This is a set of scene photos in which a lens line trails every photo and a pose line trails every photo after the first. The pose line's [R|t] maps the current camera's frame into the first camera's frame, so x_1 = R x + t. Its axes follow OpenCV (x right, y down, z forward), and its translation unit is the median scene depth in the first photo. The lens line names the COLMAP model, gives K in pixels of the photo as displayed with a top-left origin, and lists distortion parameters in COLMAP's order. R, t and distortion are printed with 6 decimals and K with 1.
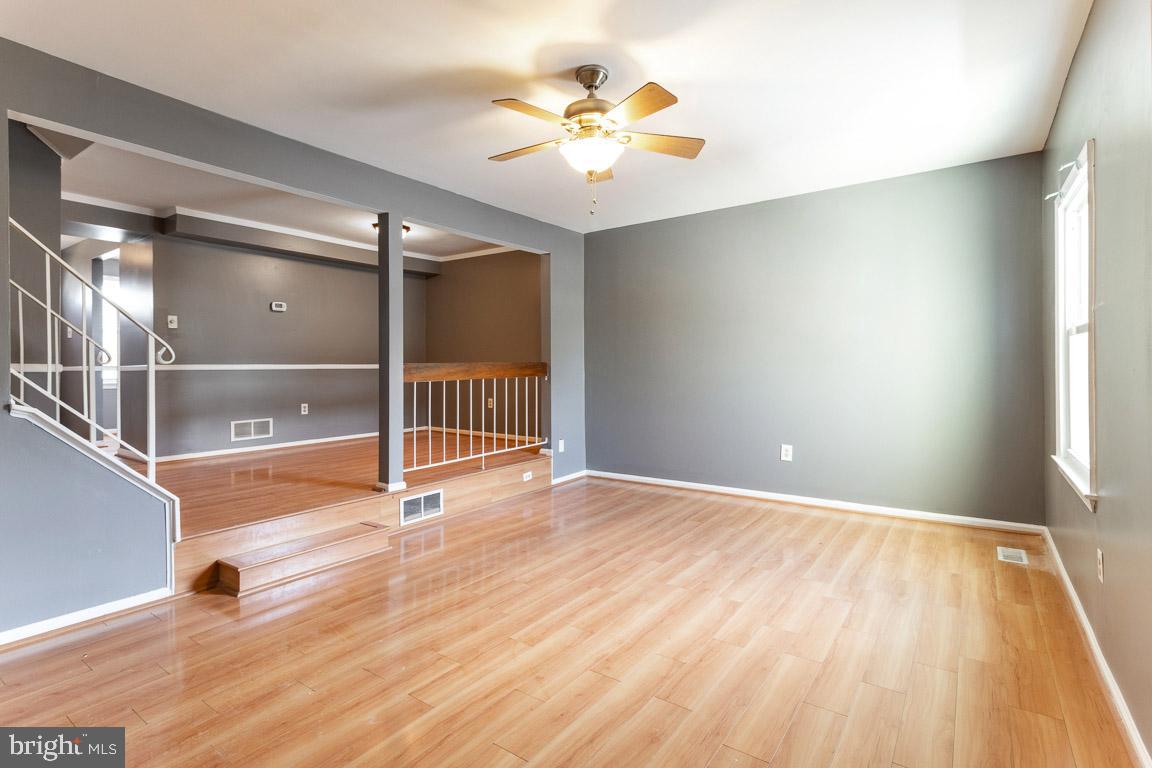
lens RADIAL K [[547.6, 0, 570.0], [0, 547.6, 366.5], [0, 0, 1]] dist [0.010303, 0.000167]
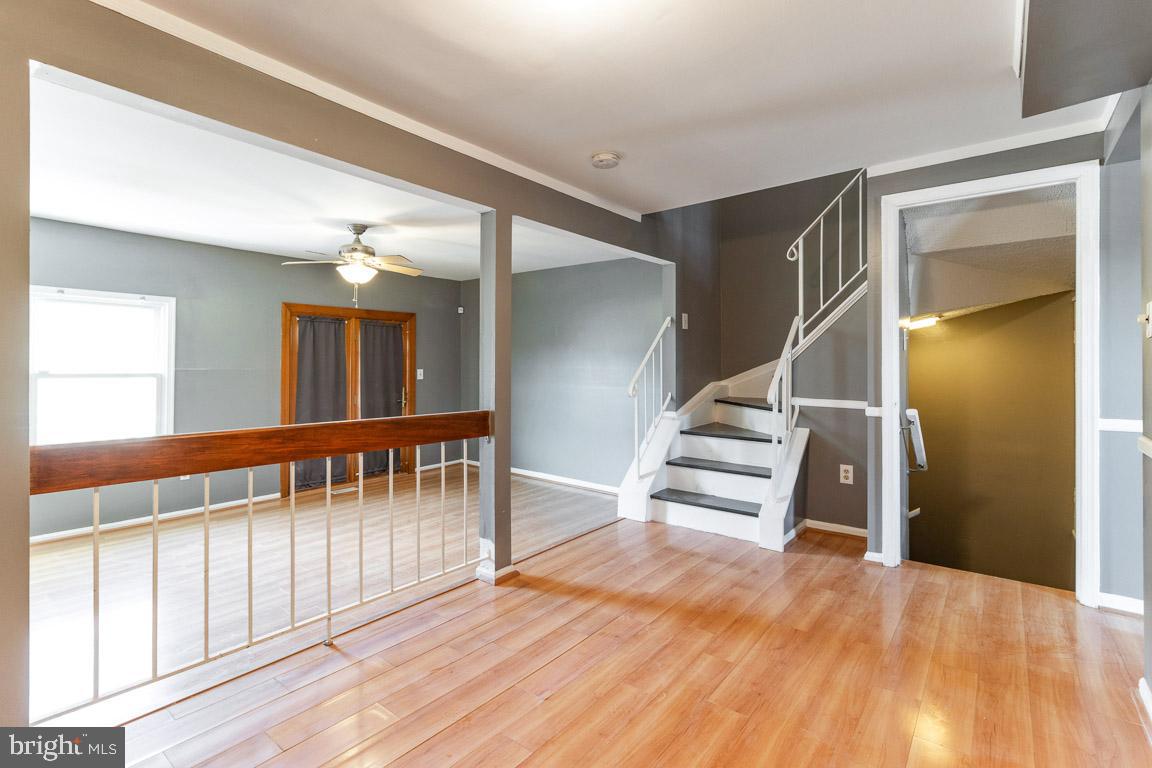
lens RADIAL K [[534.5, 0, 580.0], [0, 534.5, 363.5], [0, 0, 1]] dist [0.003283, -0.000195]
pose [[-0.999274, 0.002108, 0.038043, -0.485429], [0.002168, 0.999996, 0.001521, -0.071838], [-0.038040, 0.001603, -0.999275, 1.785765]]
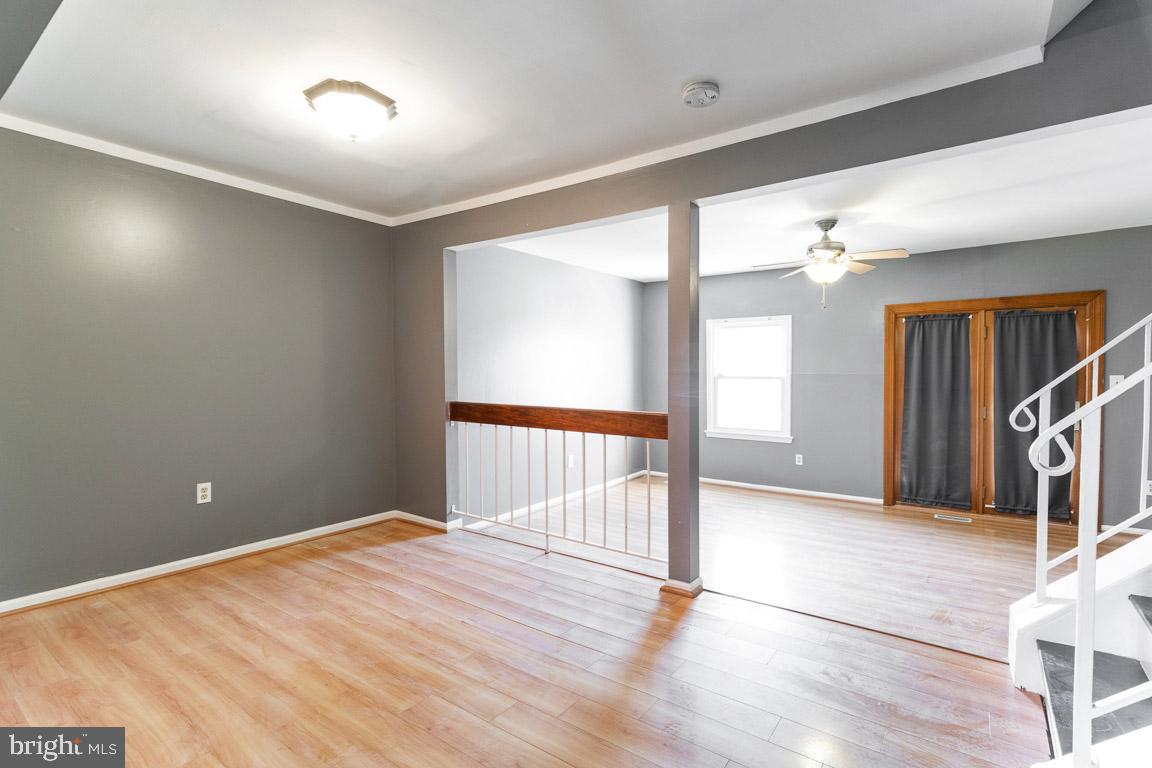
lens RADIAL K [[545.3, 0, 581.1], [0, 545.3, 383.1], [0, 0, 1]] dist [0.004102, 0.000356]
pose [[-0.000960, -0.018035, 0.999837, -1.072015], [0.004808, 0.999826, 0.018039, -0.061212], [-0.999988, 0.004825, -0.000873, 1.168294]]
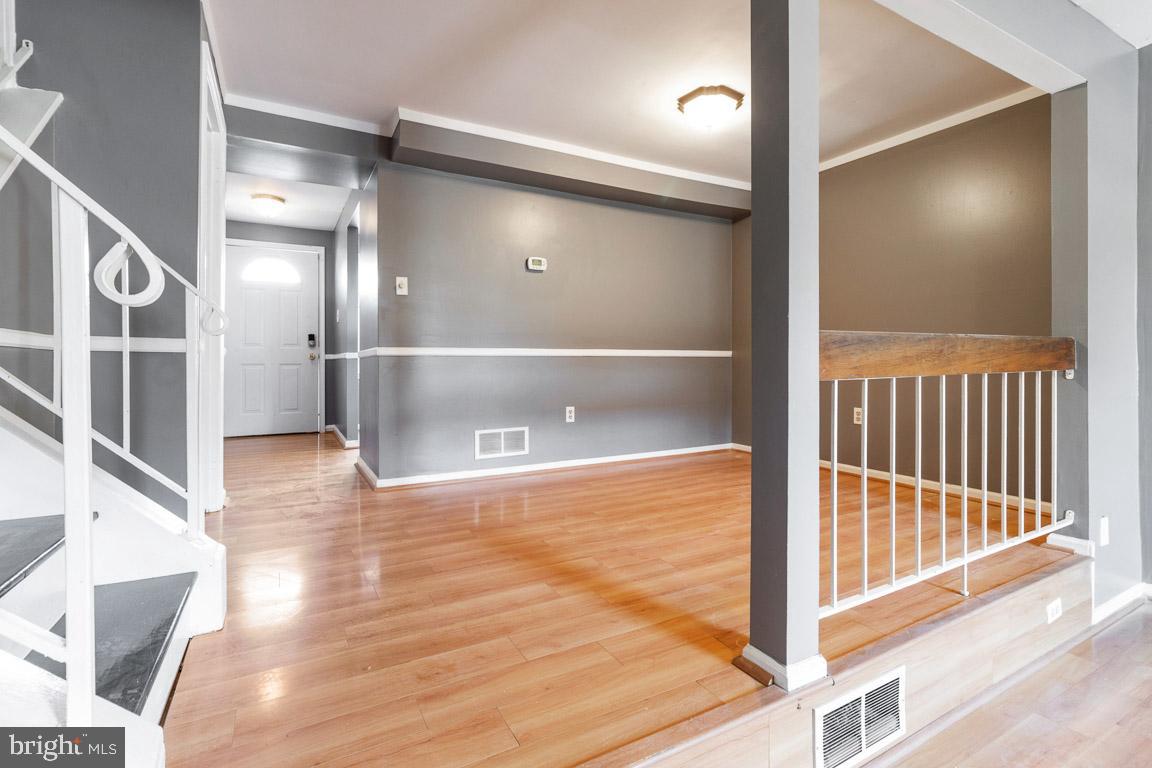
lens RADIAL K [[534.4, 0, 567.2], [0, 534.4, 370.1], [0, 0, 1]] dist [0.005941, 0.000078]
pose [[0.900087, 0.010890, -0.435575, -0.311432], [-0.003267, 0.999828, 0.018248, 0.016058], [0.435699, -0.015002, 0.899967, 0.631065]]
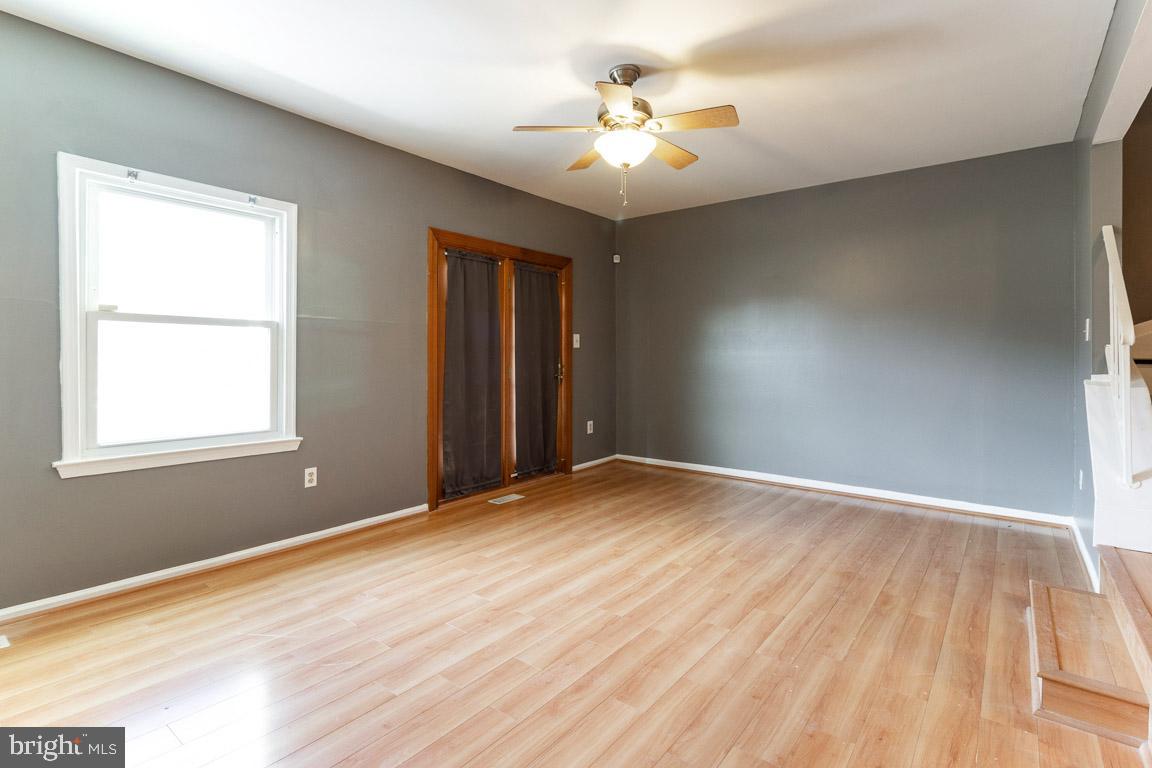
lens RADIAL K [[550.3, 0, 592.6], [0, 550.3, 361.5], [0, 0, 1]] dist [0.001958, 0.000077]
pose [[-0.999835, 0.005150, 0.017441, 0.057581], [0.005281, 0.999958, 0.007503, 0.007652], [-0.017402, 0.007594, -0.999820, 1.386187]]
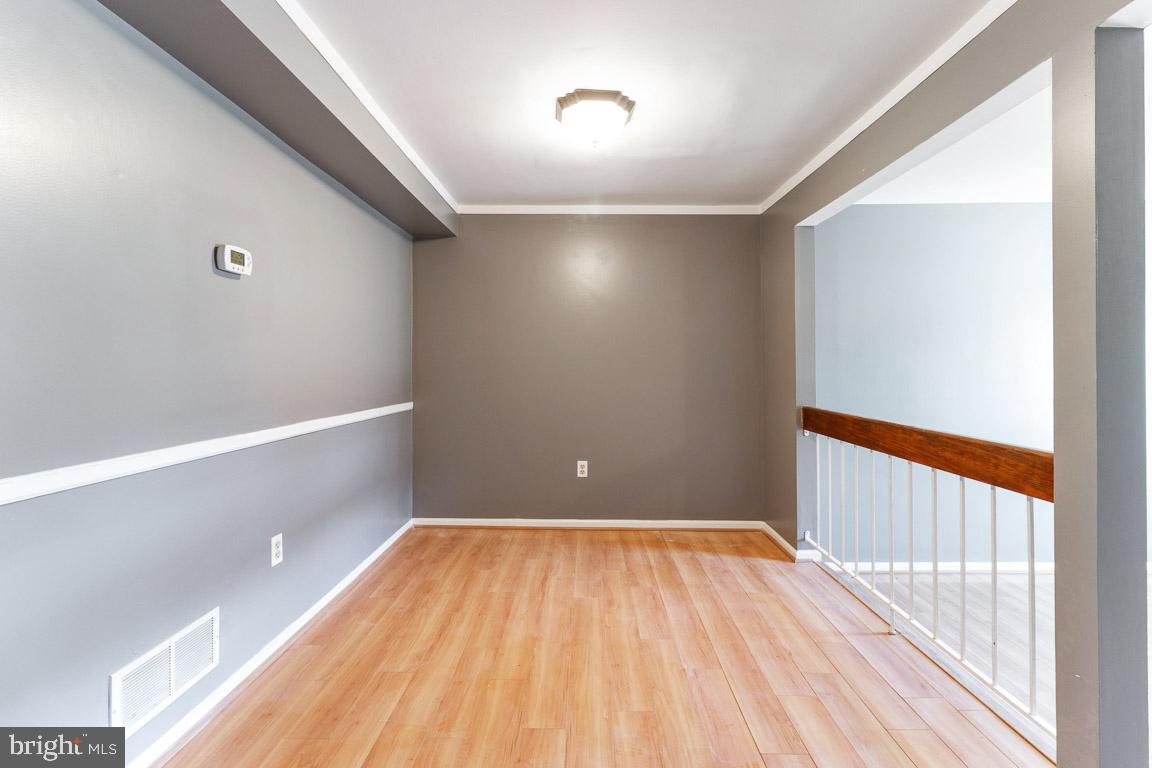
lens RADIAL K [[534.5, 0, 580.0], [0, 534.5, 363.5], [0, 0, 1]] dist [0.003283, -0.000195]
pose [[0.814296, 0.008370, 0.580389, -0.829117], [-0.001428, 0.999922, -0.012418, -0.065552], [-0.580448, 0.009283, 0.814244, 0.935178]]
